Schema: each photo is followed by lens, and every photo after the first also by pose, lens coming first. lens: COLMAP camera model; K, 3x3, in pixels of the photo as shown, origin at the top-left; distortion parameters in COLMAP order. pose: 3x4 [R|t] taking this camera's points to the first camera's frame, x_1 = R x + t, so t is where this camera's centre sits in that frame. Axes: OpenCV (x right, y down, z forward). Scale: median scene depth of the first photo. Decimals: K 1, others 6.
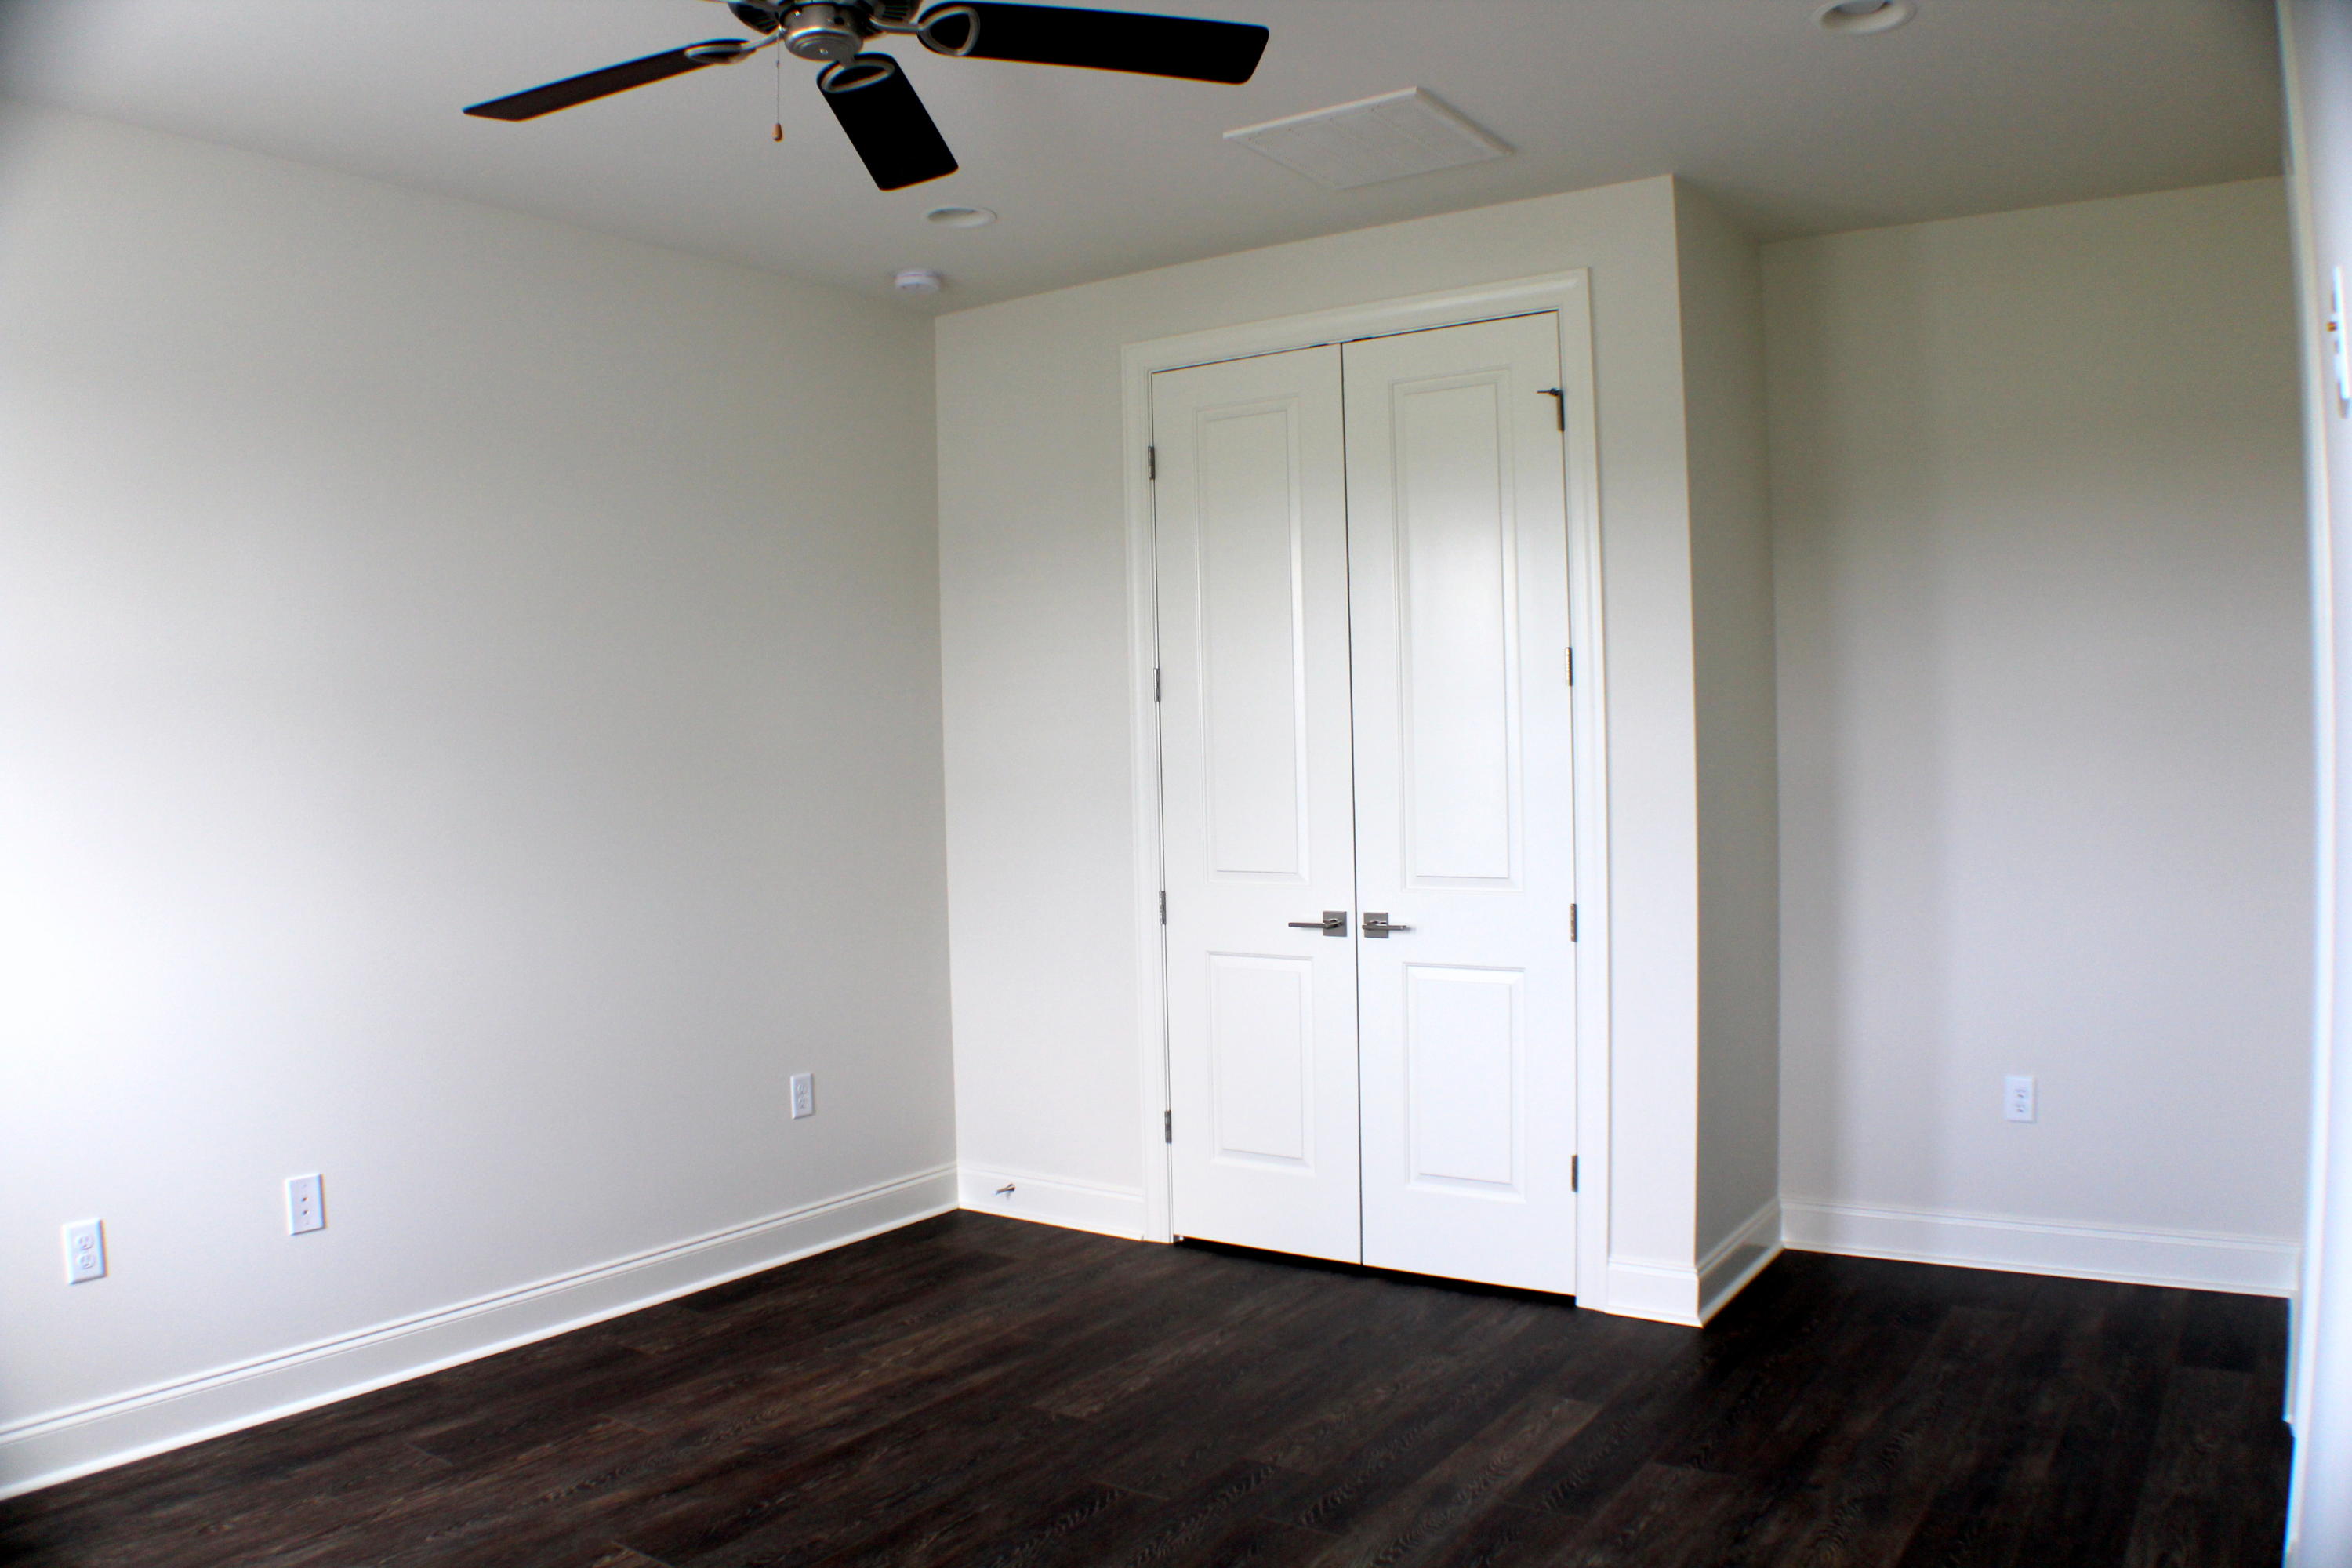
lens RADIAL K [[1784.4, 0, 1176.0], [0, 1784.4, 784.0], [0, 0, 1]] dist [-0.216260, 0.079020]
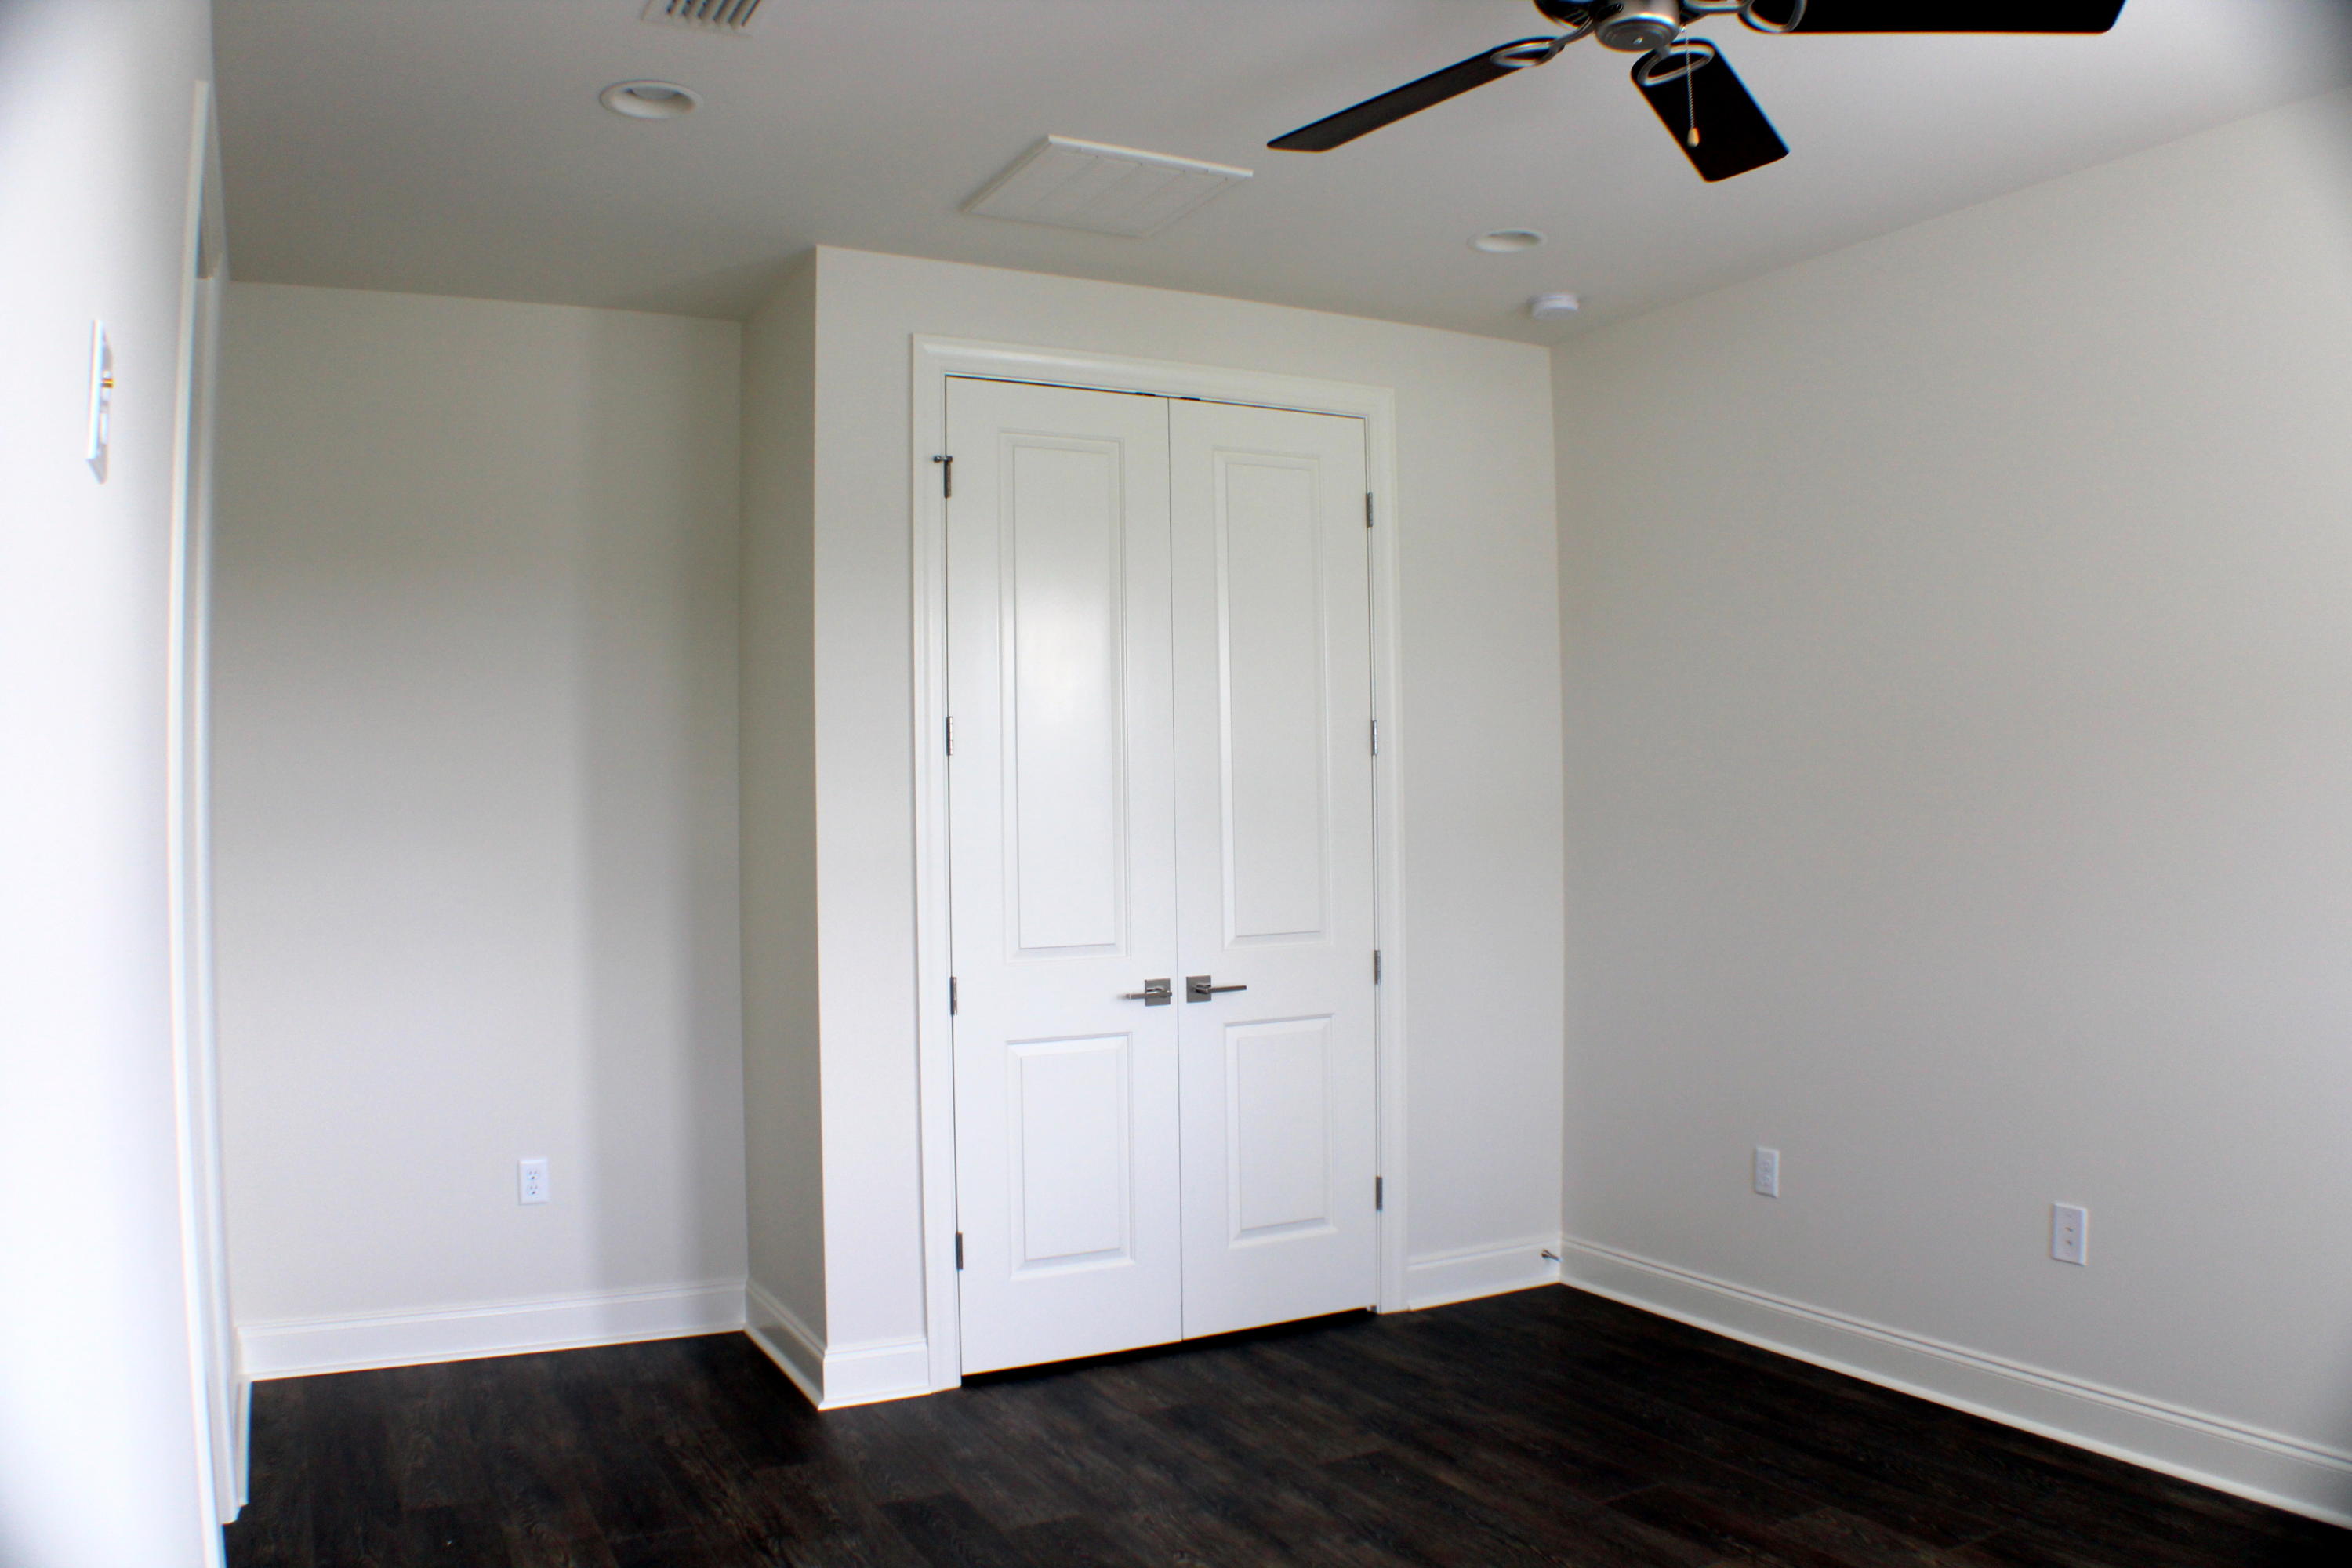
lens RADIAL K [[1784.4, 0, 1176.0], [0, 1784.4, 784.0], [0, 0, 1]] dist [-0.216260, 0.079020]
pose [[0.461886, 0.027395, 0.886516, -0.777328], [0.024169, 0.998763, -0.043456, 0.008253], [-0.886610, 0.041498, 0.460652, 0.553006]]
